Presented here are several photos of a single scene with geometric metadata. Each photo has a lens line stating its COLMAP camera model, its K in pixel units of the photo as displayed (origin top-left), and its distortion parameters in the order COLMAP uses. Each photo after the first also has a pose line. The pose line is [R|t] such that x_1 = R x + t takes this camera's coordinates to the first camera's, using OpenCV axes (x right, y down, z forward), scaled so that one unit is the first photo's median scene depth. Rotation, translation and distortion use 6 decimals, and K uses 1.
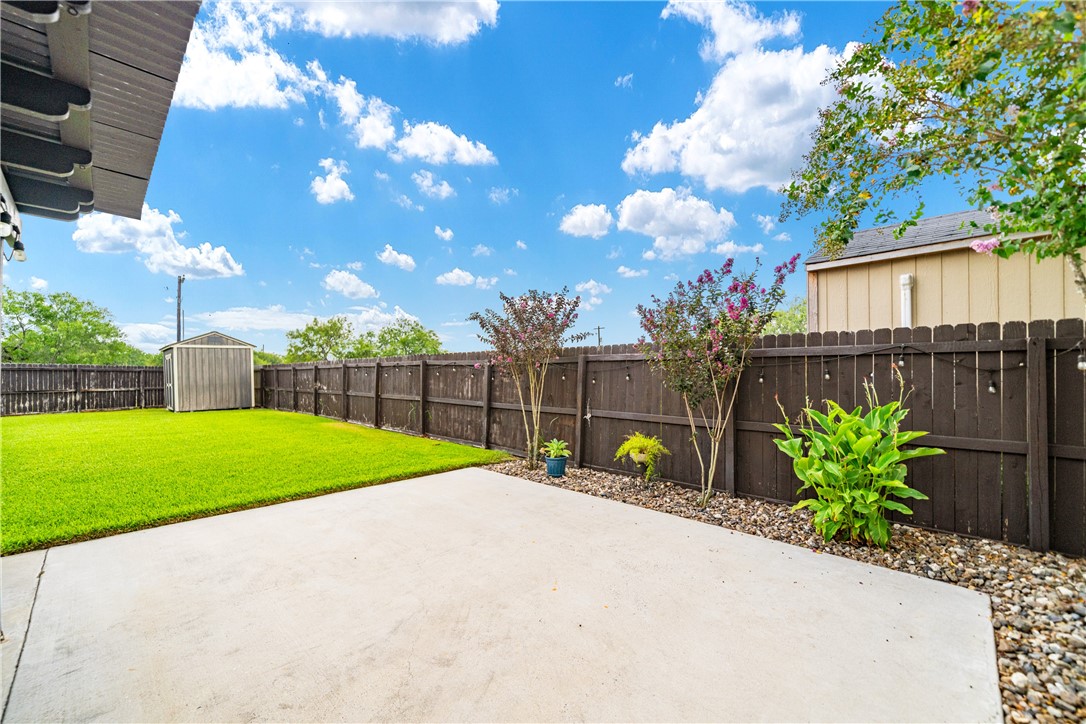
lens RADIAL K [[438.1, 0, 545.9], [0, 438.1, 370.2], [0, 0, 1]] dist [-0.002517, -0.001047]
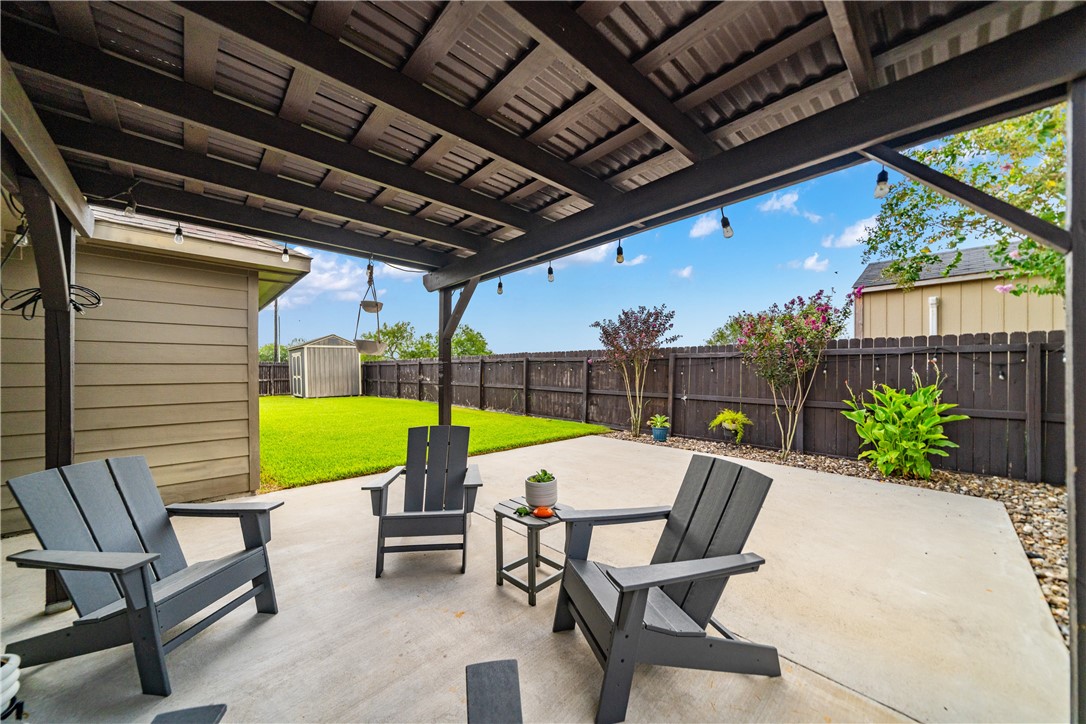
lens RADIAL K [[383.4, 0, 545.3], [0, 383.4, 369.9], [0, 0, 1]] dist [-0.007995, 0.000356]
pose [[0.998619, 0.004286, -0.052368, -0.358686], [-0.003903, 0.999965, 0.007423, 0.012083], [0.052398, -0.007208, 0.998600, -0.289404]]
